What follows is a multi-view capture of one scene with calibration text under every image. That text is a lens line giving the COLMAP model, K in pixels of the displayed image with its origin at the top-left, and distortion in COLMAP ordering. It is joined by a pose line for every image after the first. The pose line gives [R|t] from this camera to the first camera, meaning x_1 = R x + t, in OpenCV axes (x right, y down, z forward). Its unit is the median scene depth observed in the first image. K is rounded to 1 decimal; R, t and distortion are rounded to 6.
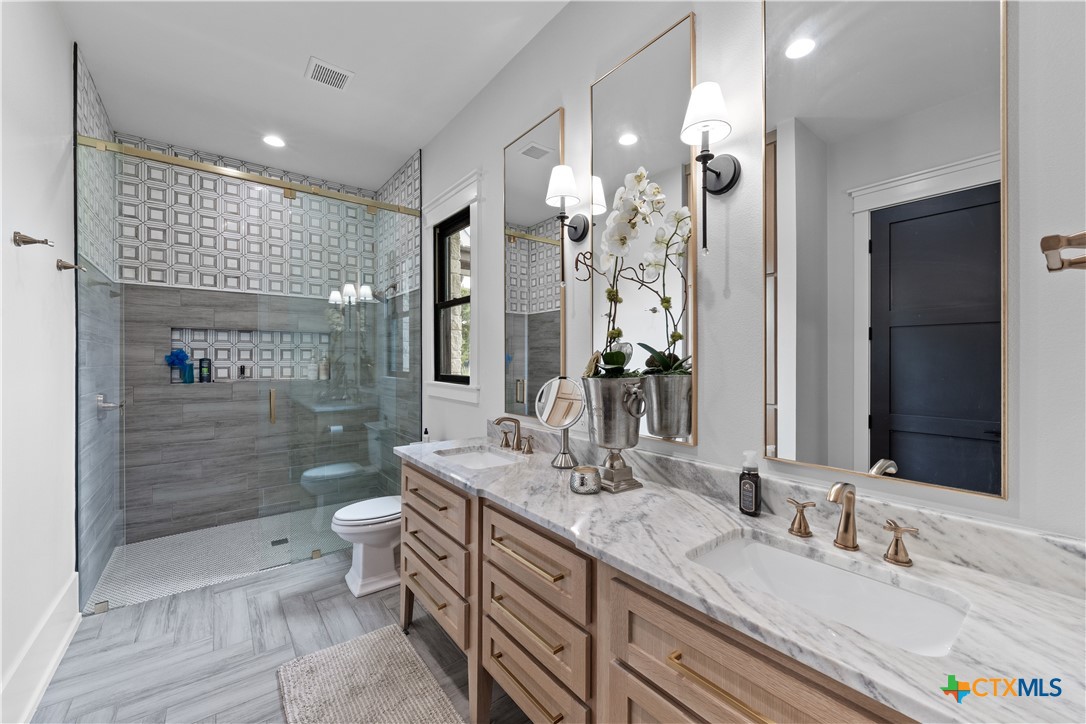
lens RADIAL K [[420.3, 0, 540.6], [0, 420.3, 359.5], [0, 0, 1]] dist [-0.000090, 0.000000]
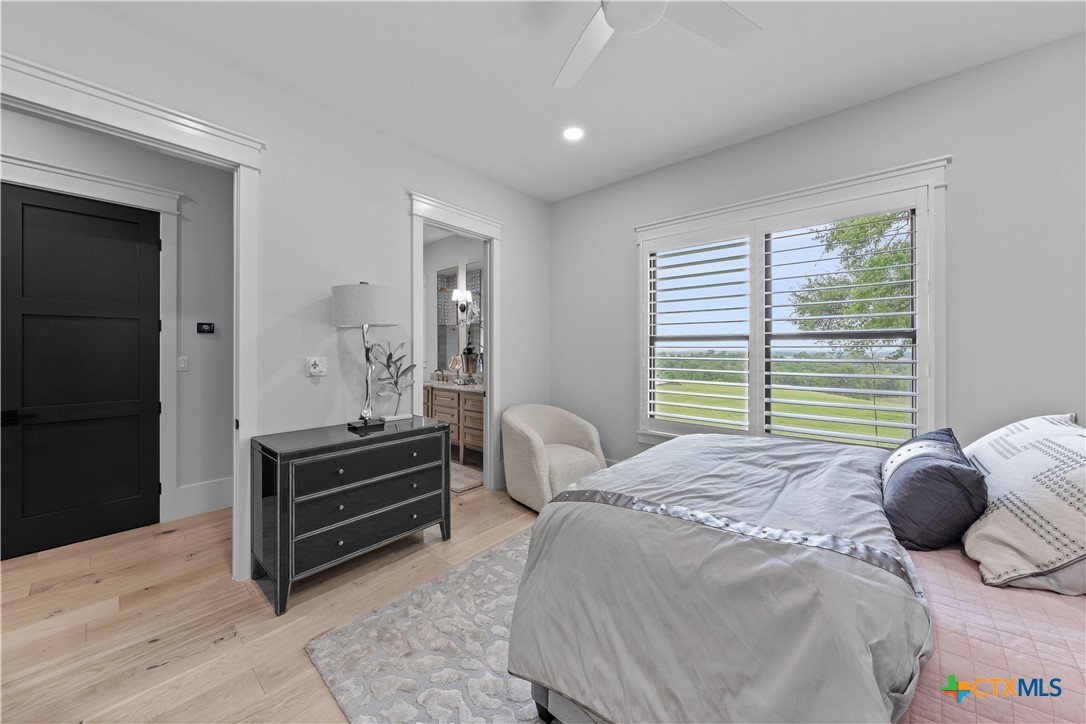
lens RADIAL K [[383.5, 0, 545.7], [0, 383.5, 357.1], [0, 0, 1]] dist [0.000529, 0.000004]
pose [[0.981813, -0.007547, 0.189699, 0.187496], [0.006405, 0.999958, 0.006629, 0.046500], [-0.189741, -0.005293, 0.981820, -2.332839]]
